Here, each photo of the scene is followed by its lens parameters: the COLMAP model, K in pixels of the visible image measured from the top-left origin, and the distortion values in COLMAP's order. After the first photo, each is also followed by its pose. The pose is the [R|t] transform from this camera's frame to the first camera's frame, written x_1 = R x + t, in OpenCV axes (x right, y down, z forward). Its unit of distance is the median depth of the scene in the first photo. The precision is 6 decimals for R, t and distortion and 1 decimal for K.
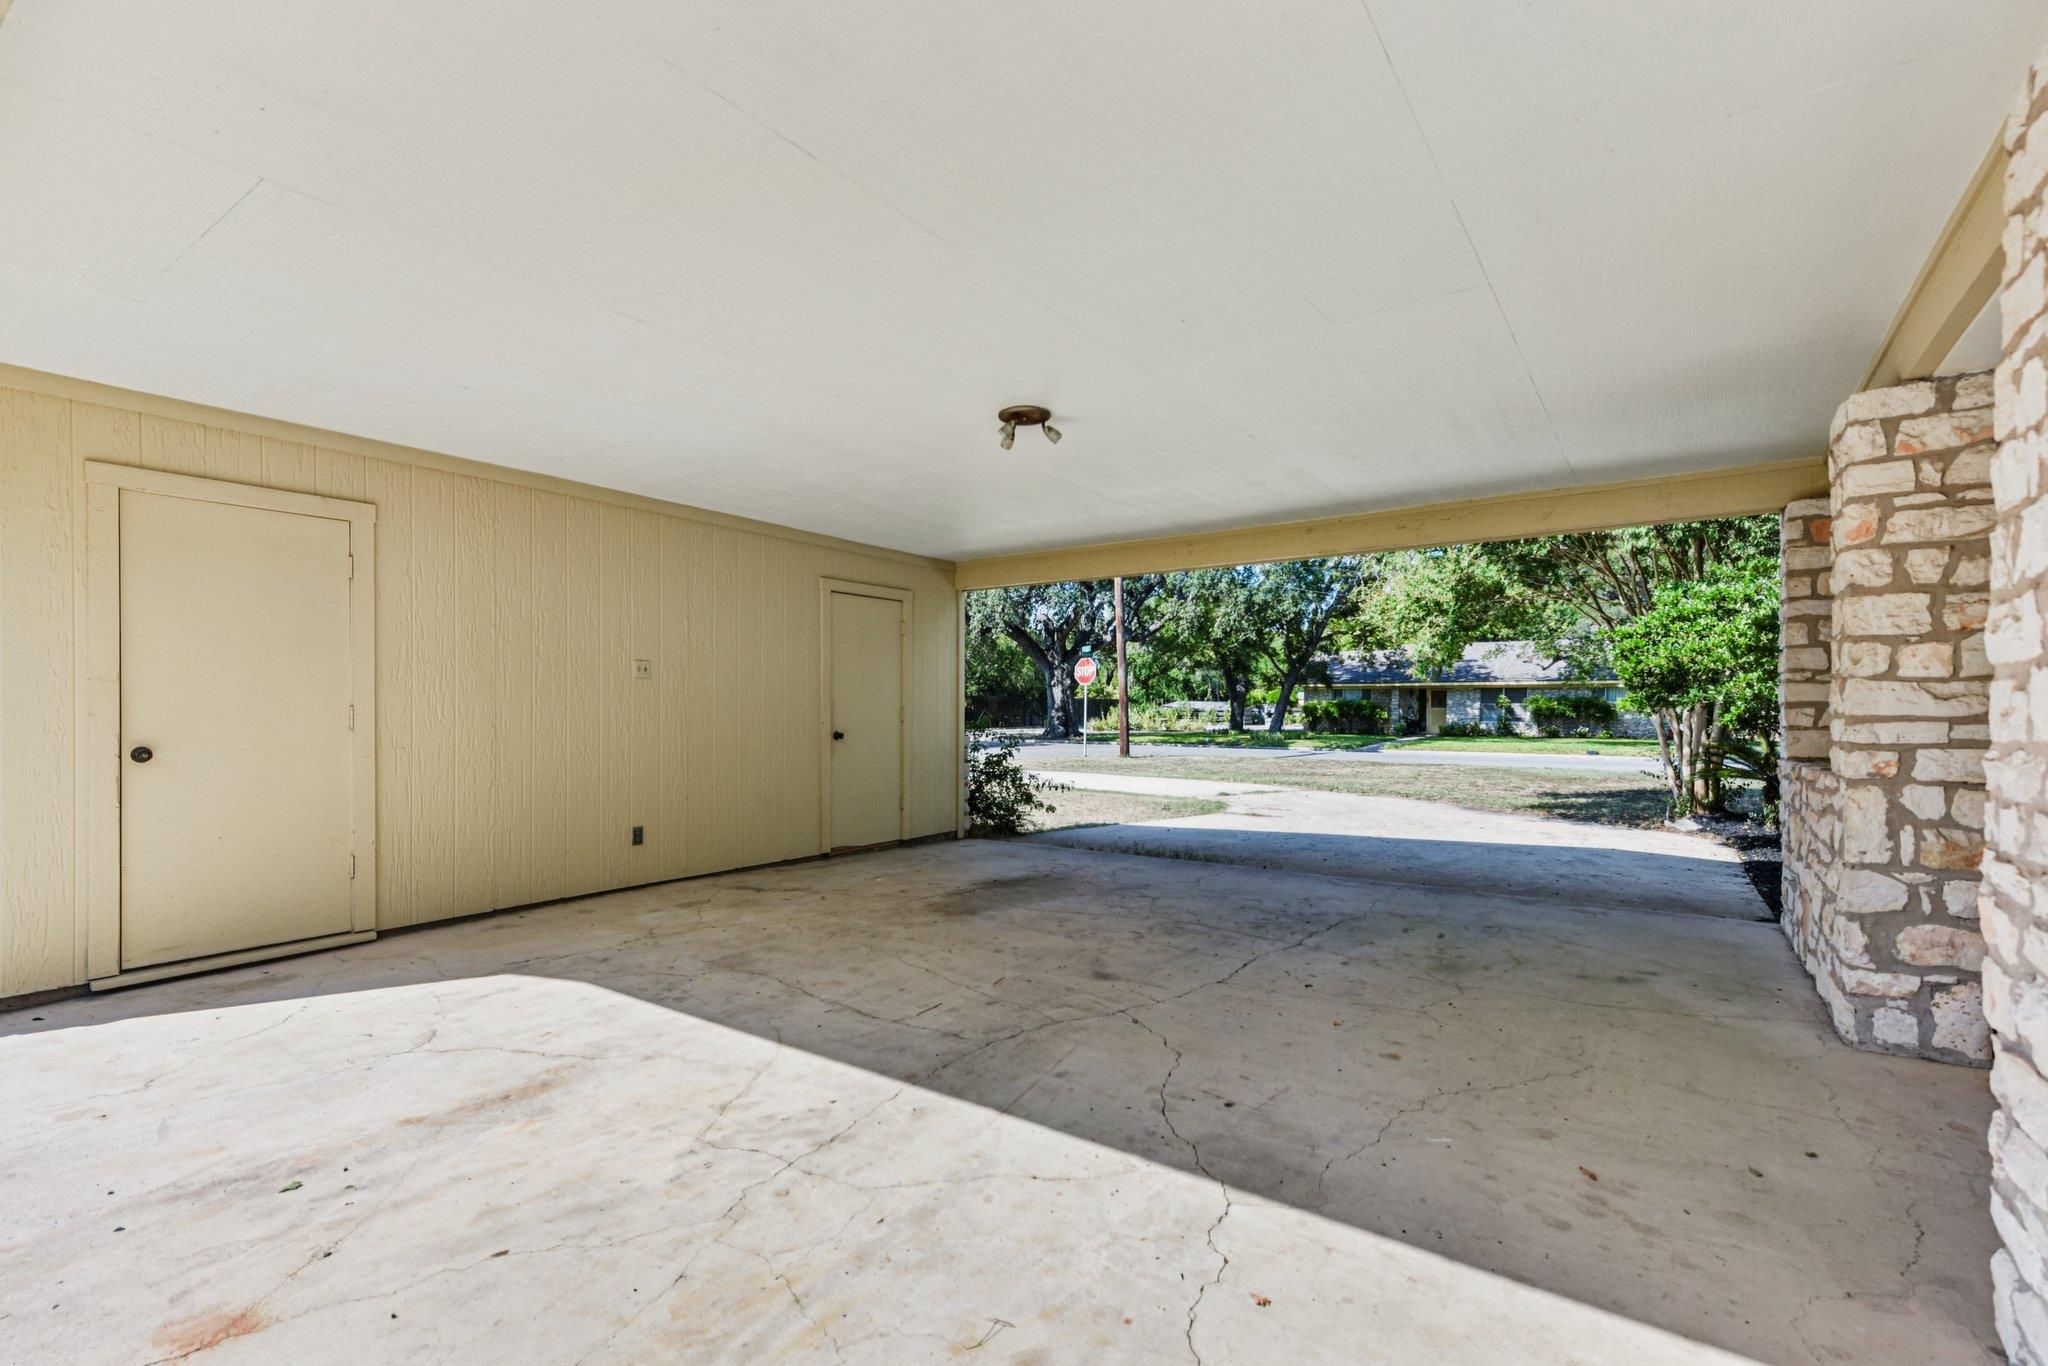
lens RADIAL K [[946.5, 0, 1022.3], [0, 946.5, 695.6], [0, 0, 1]] dist [0.000138, 0.000015]
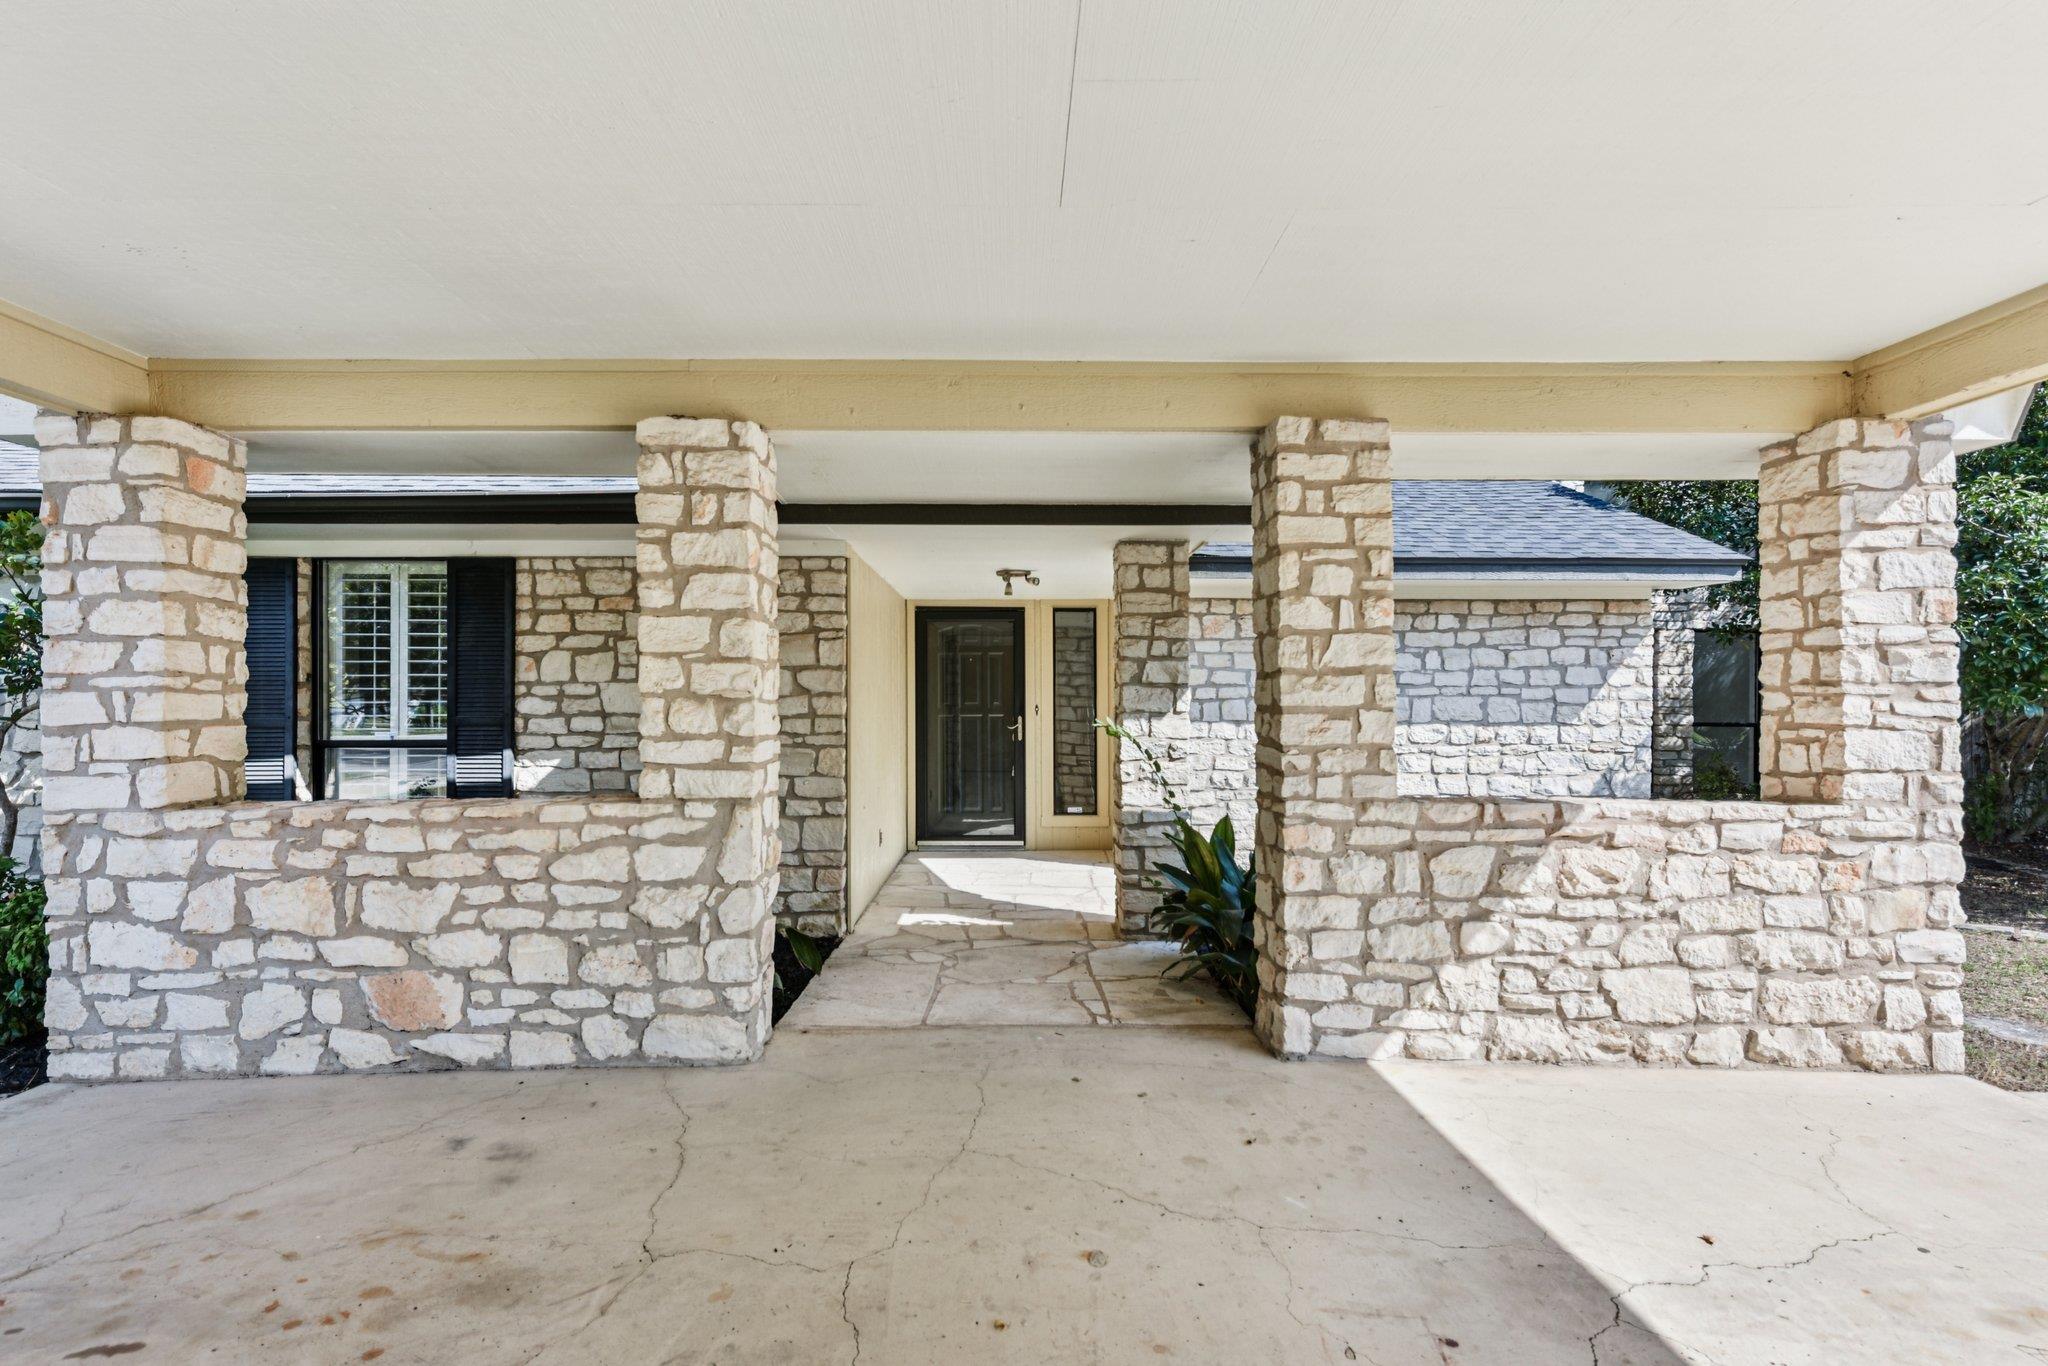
lens RADIAL K [[988.9, 0, 1022.0], [0, 988.9, 692.7], [0, 0, 1]] dist [0.000503, 0.000125]
pose [[-0.582266, 0.010115, 0.812936, -0.161124], [0.001739, 0.999936, -0.011196, -0.007317], [-0.812997, -0.005106, -0.582246, 1.573843]]
